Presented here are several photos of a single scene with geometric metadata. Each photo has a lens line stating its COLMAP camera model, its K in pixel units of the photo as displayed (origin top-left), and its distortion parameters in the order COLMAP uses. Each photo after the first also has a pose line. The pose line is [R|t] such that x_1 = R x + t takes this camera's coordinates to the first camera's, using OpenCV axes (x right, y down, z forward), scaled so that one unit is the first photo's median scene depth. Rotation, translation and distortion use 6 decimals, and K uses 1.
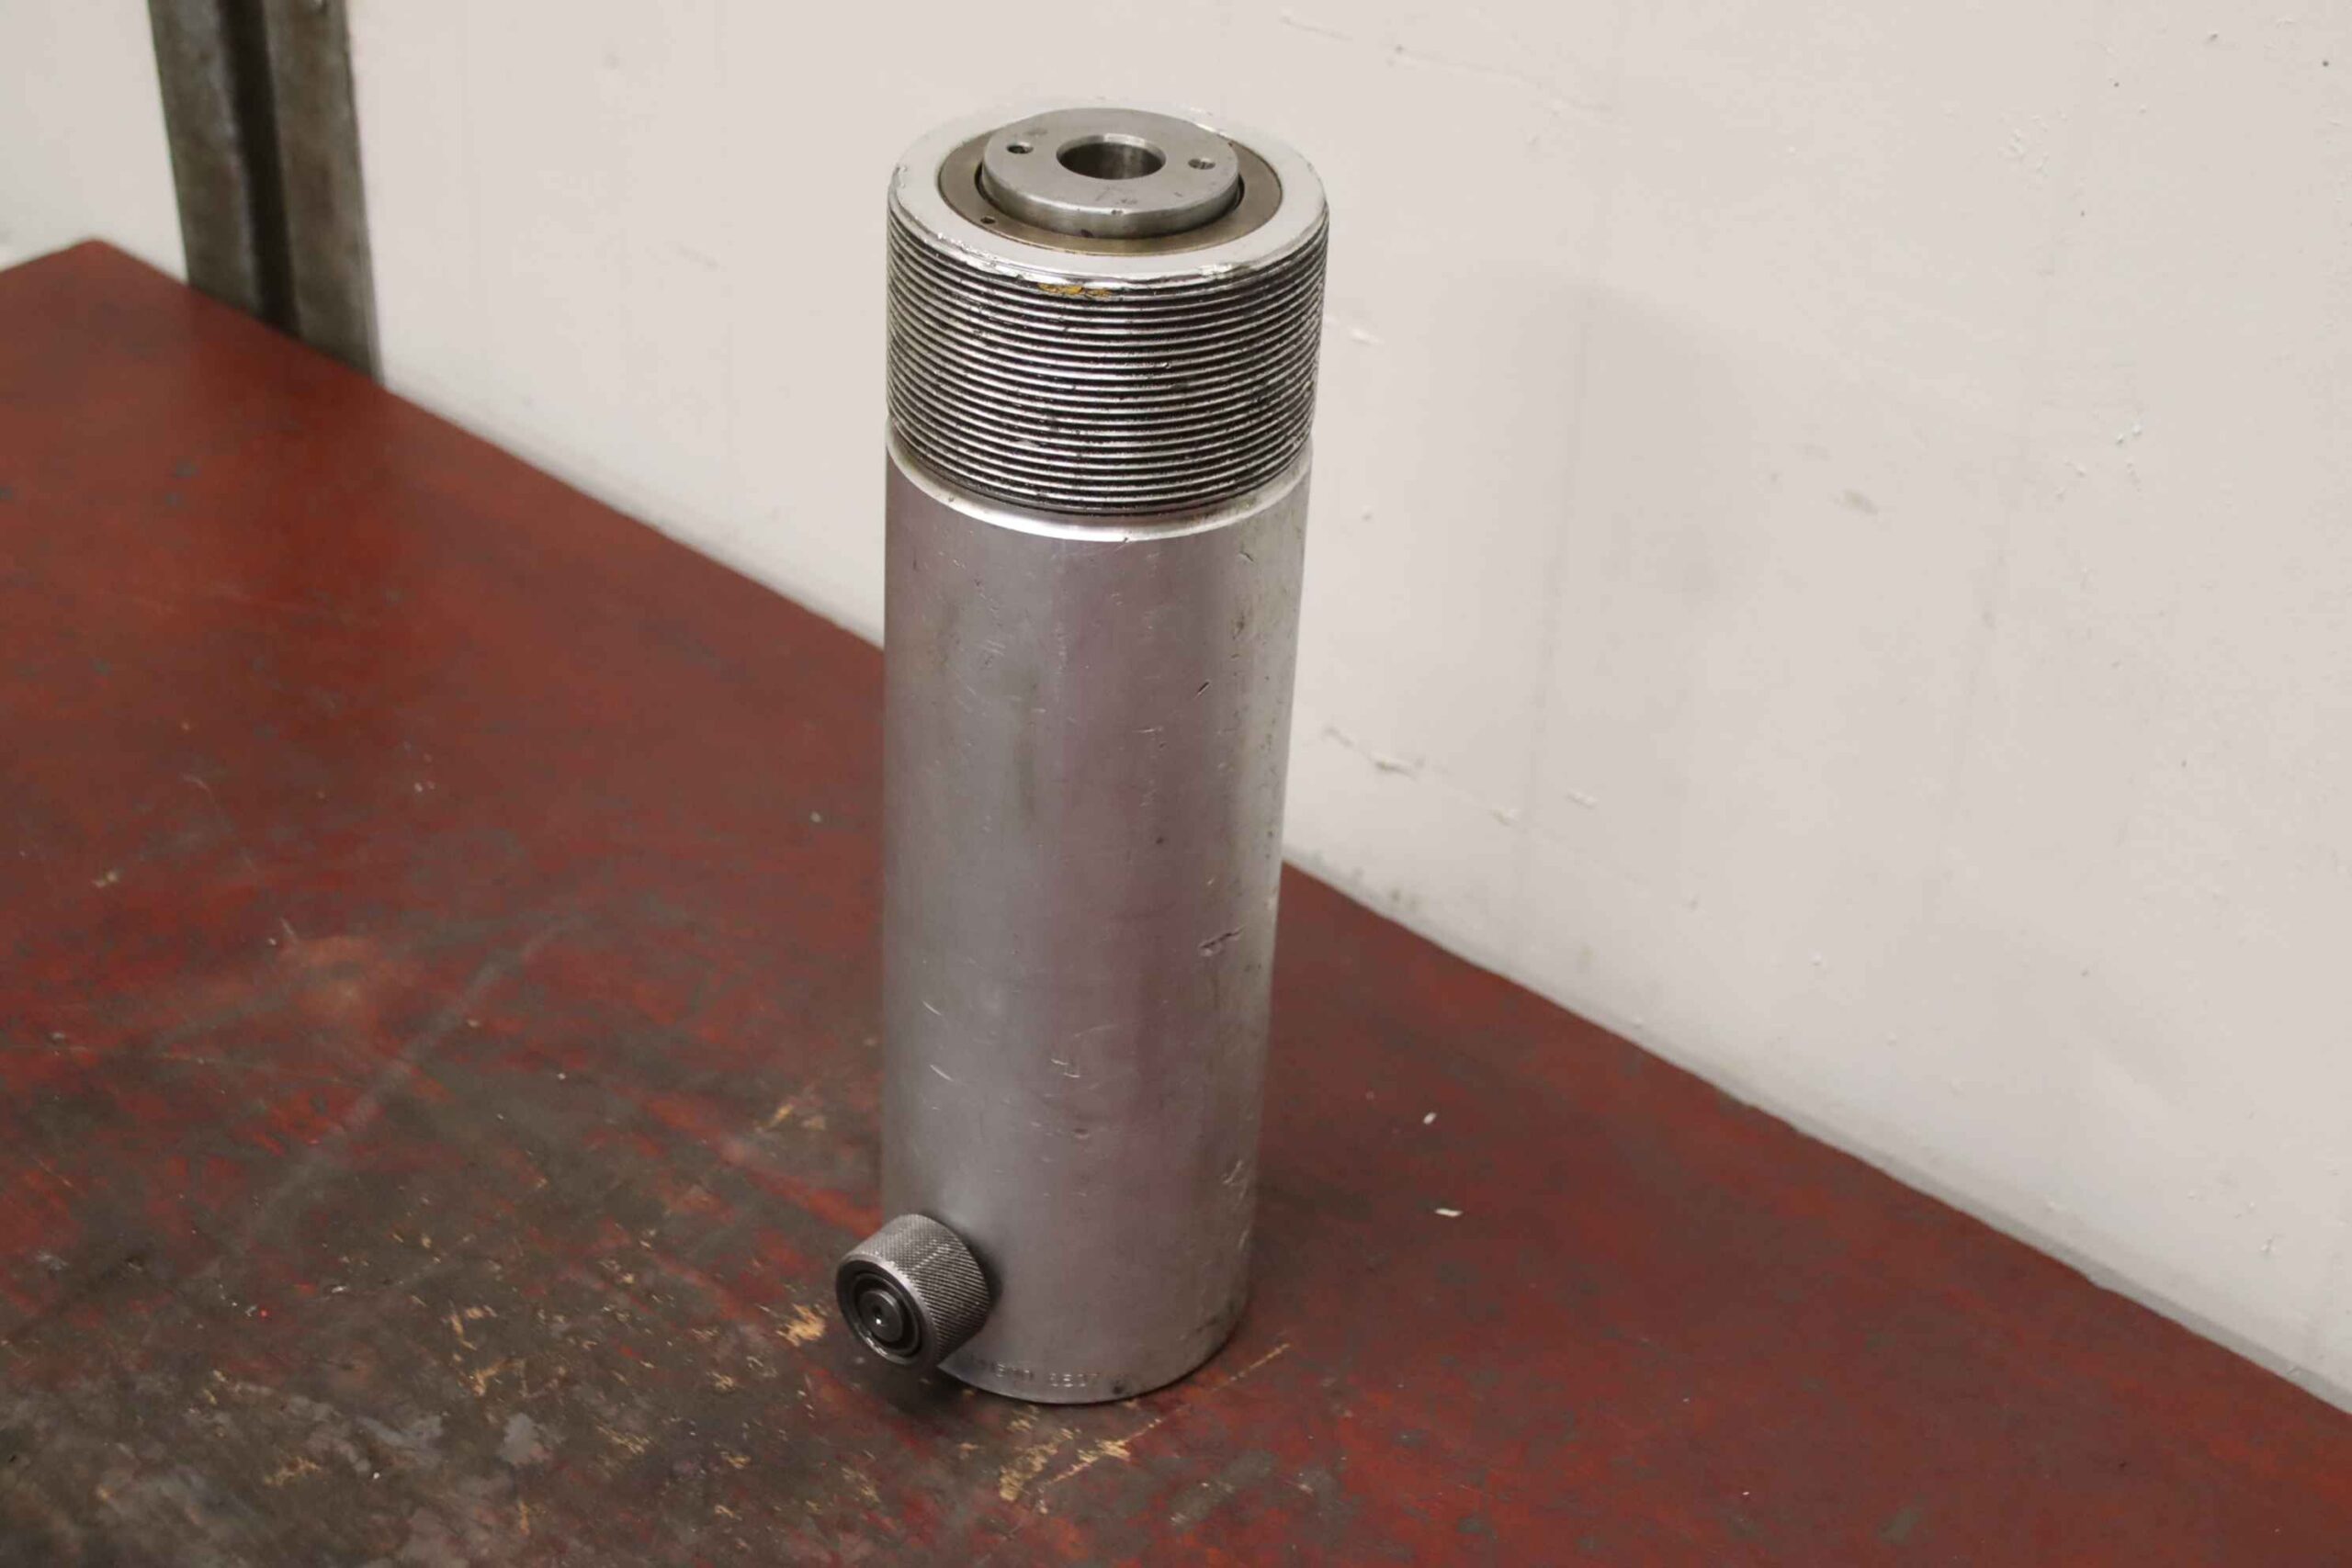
lens RADIAL K [[3730.9, 0, 1176.0], [0, 3730.9, 784.0], [0, 0, 1]] dist [0.075927, 0.034568]
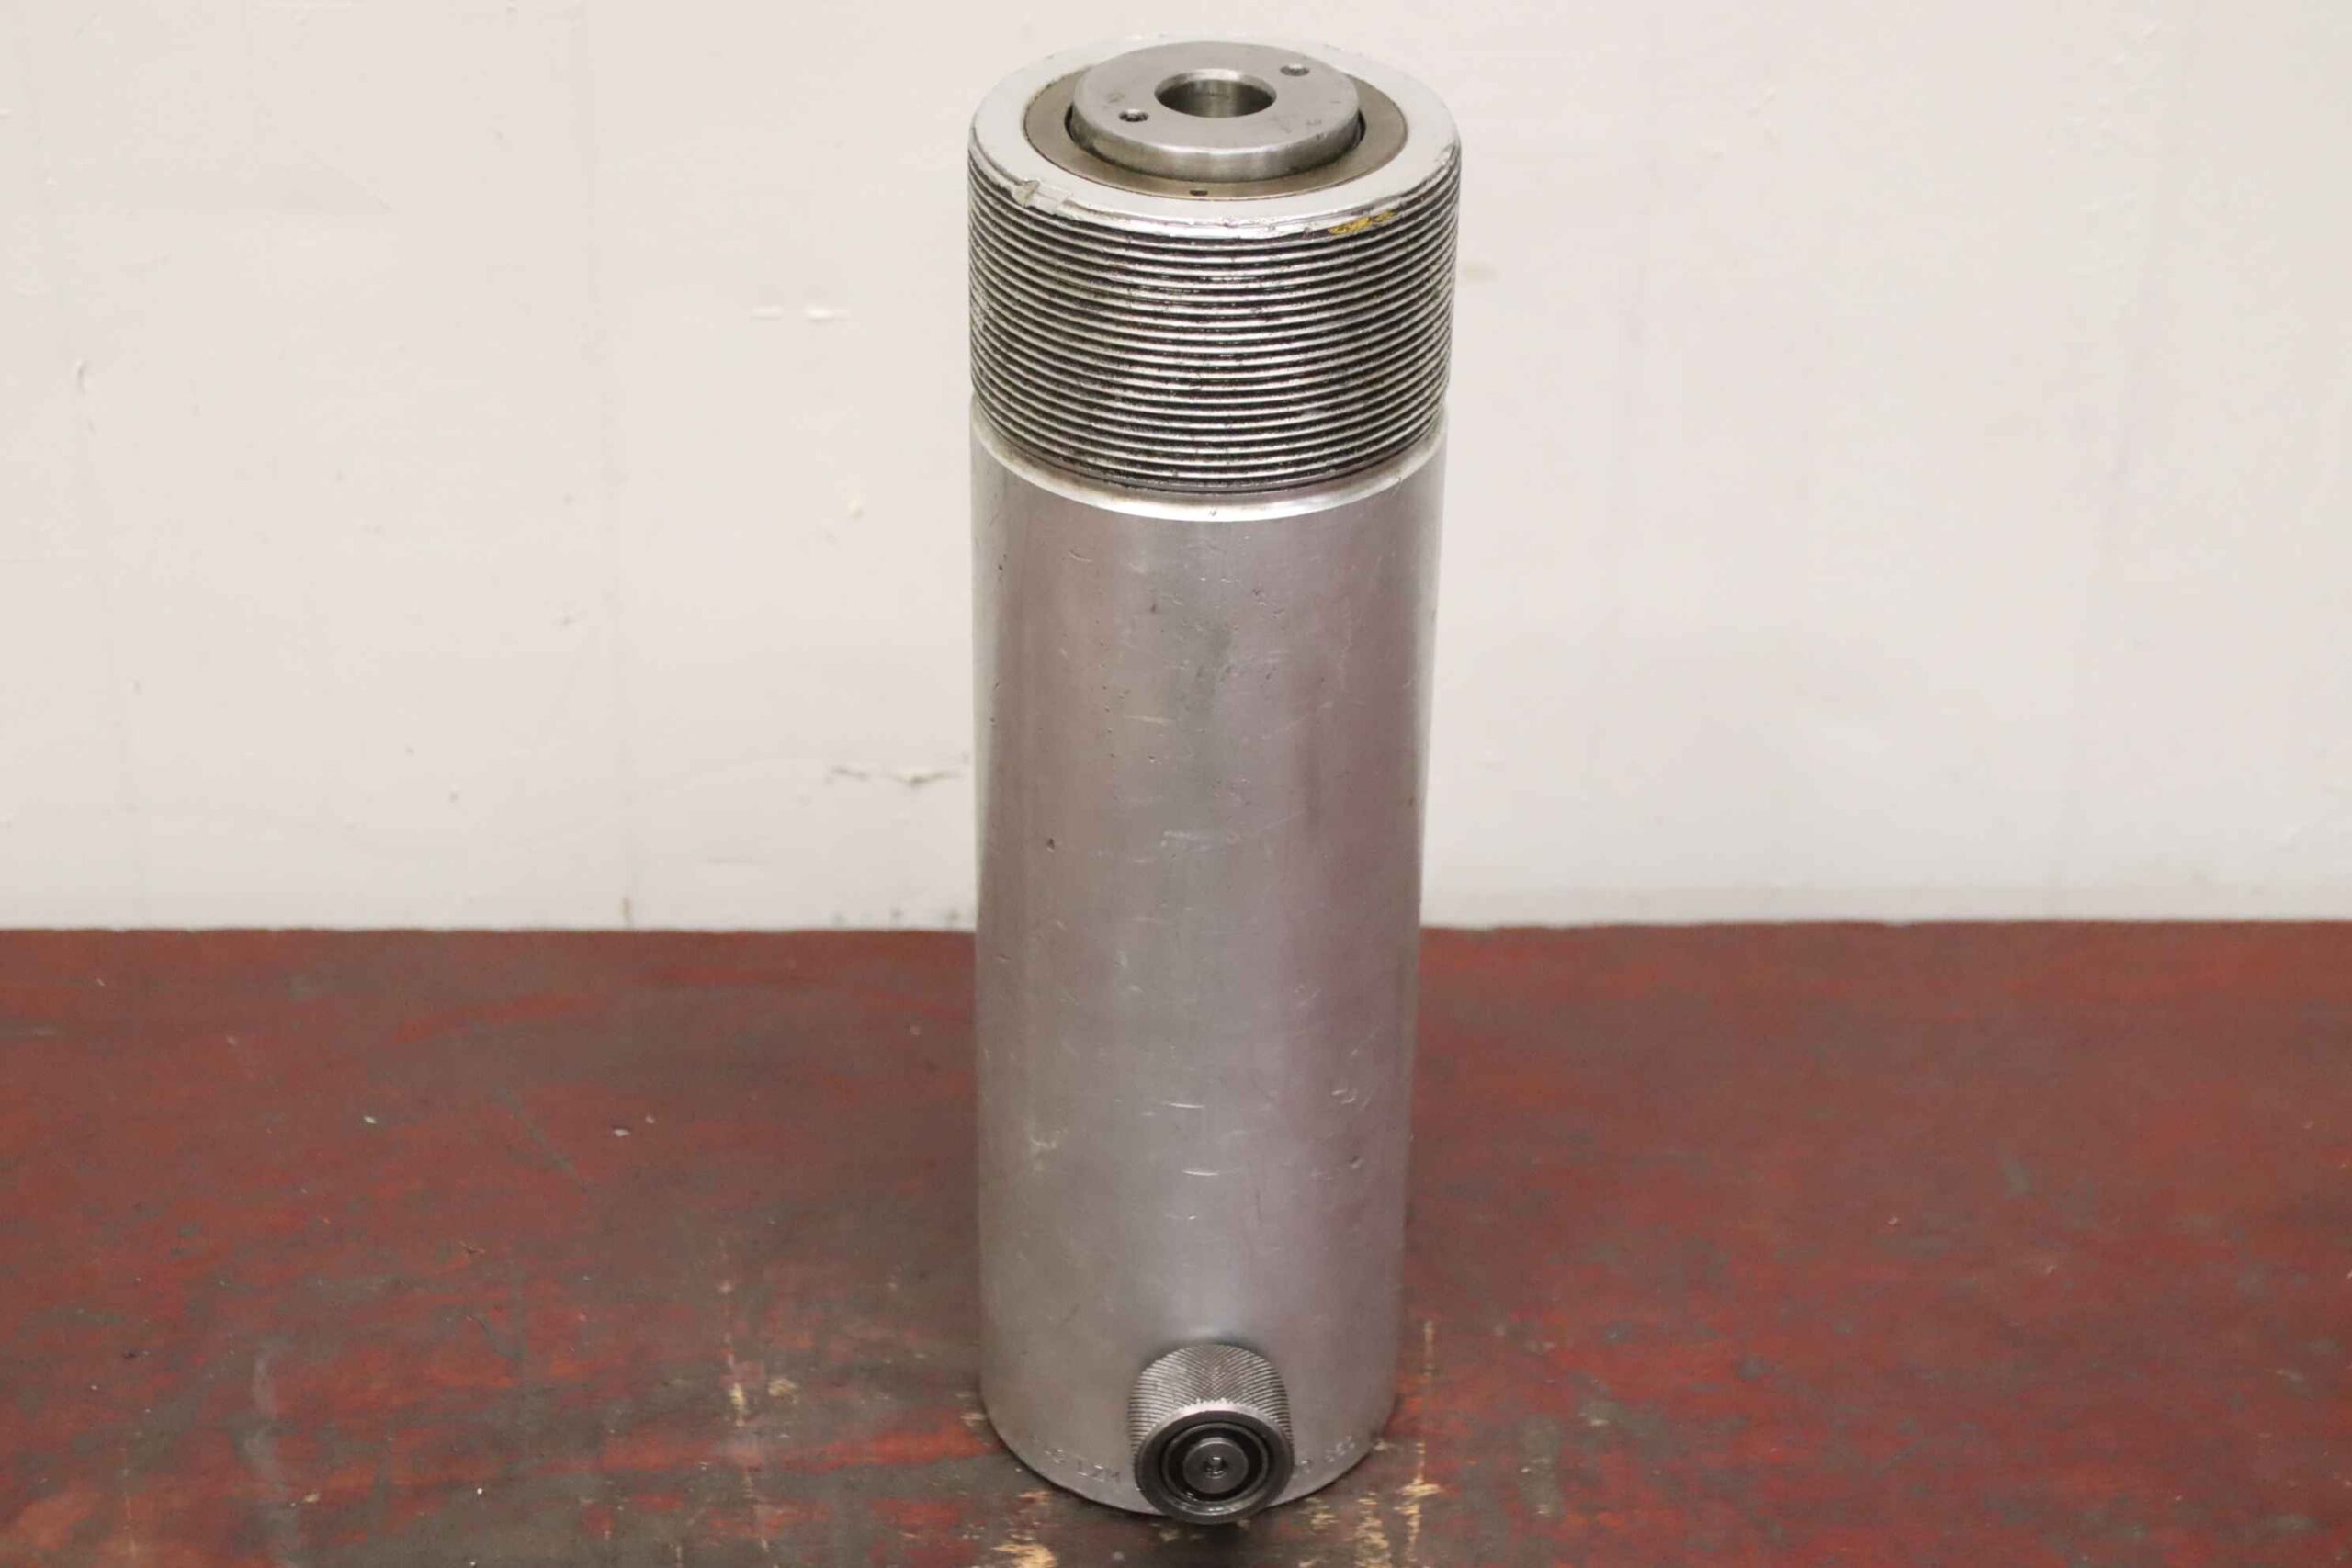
lens RADIAL K [[4511.1, 0, 1176.0], [0, 4511.1, 784.0], [0, 0, 1]] dist [0.024363, 1.780227]
pose [[0.721066, -0.383620, 0.576974, -0.620615], [0.389563, 0.913114, 0.120262, -0.130821], [-0.572978, 0.138051, 0.807860, 0.130365]]
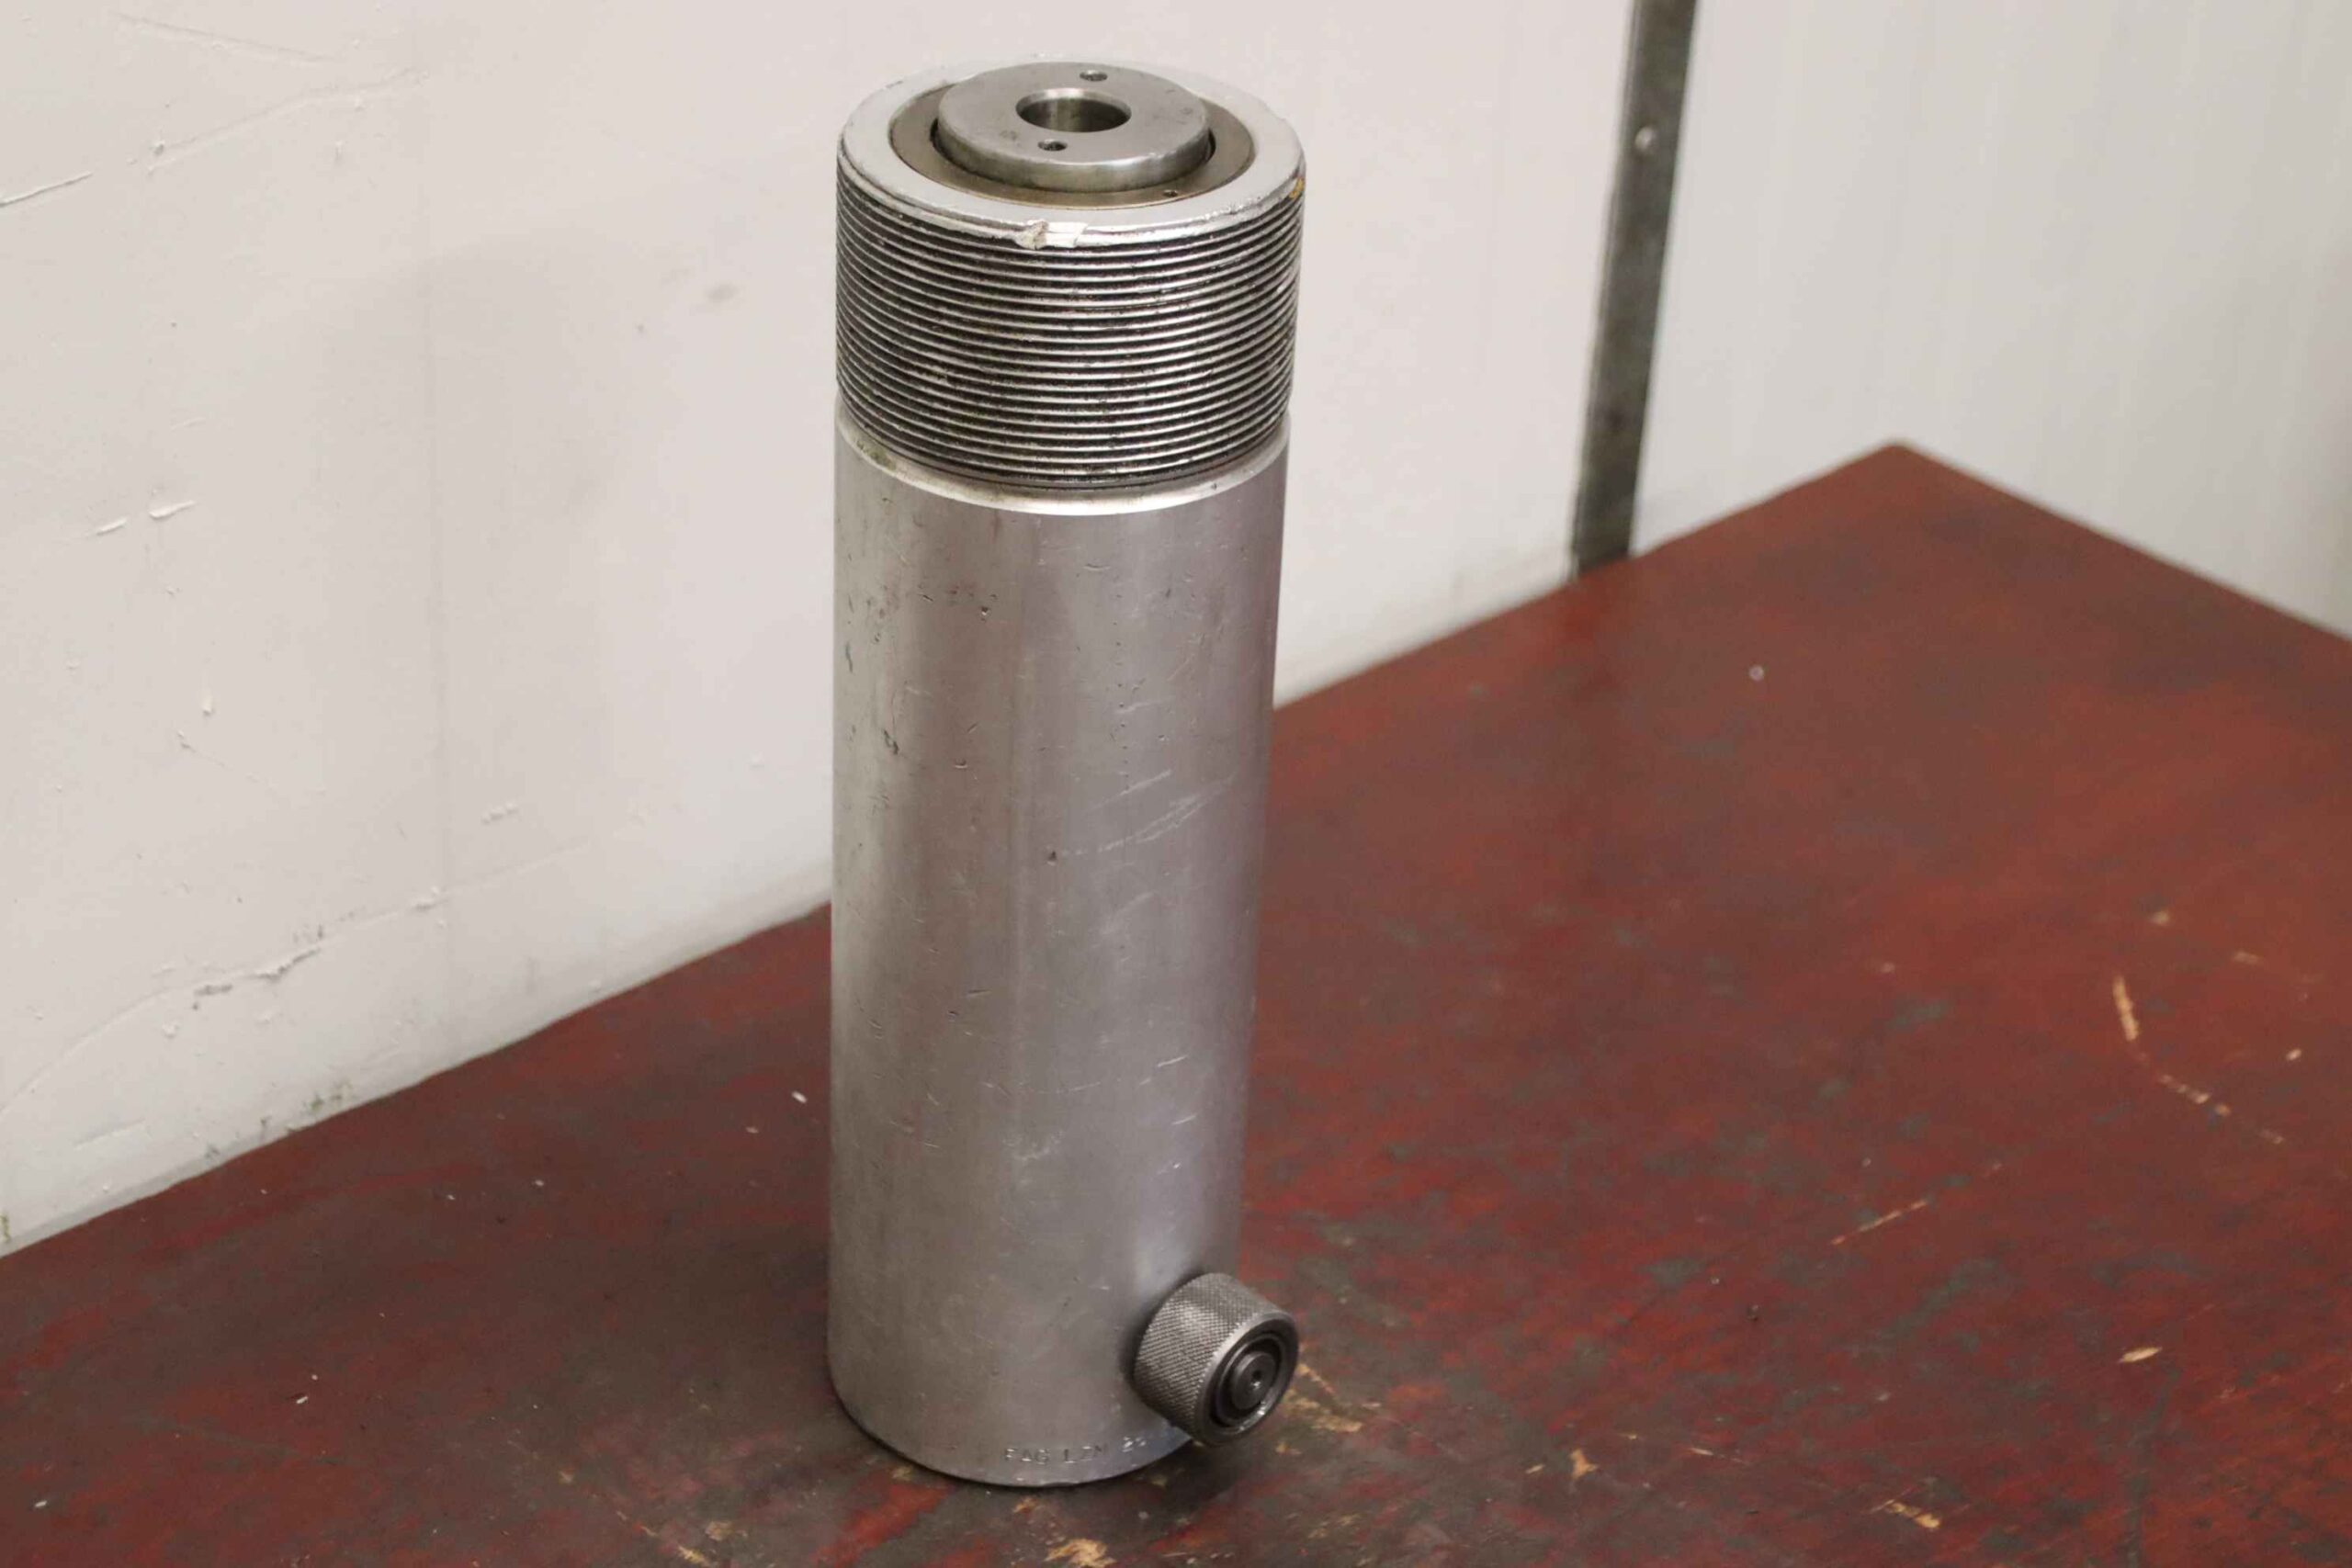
lens RADIAL K [[4511.1, 0, 1176.0], [0, 4511.1, 784.0], [0, 0, 1]] dist [0.024363, 1.780227]
pose [[0.076247, -0.516473, 0.852902, -0.919812], [0.520769, 0.750079, 0.407654, -0.411788], [-0.850286, 0.413082, 0.326154, 0.589718]]
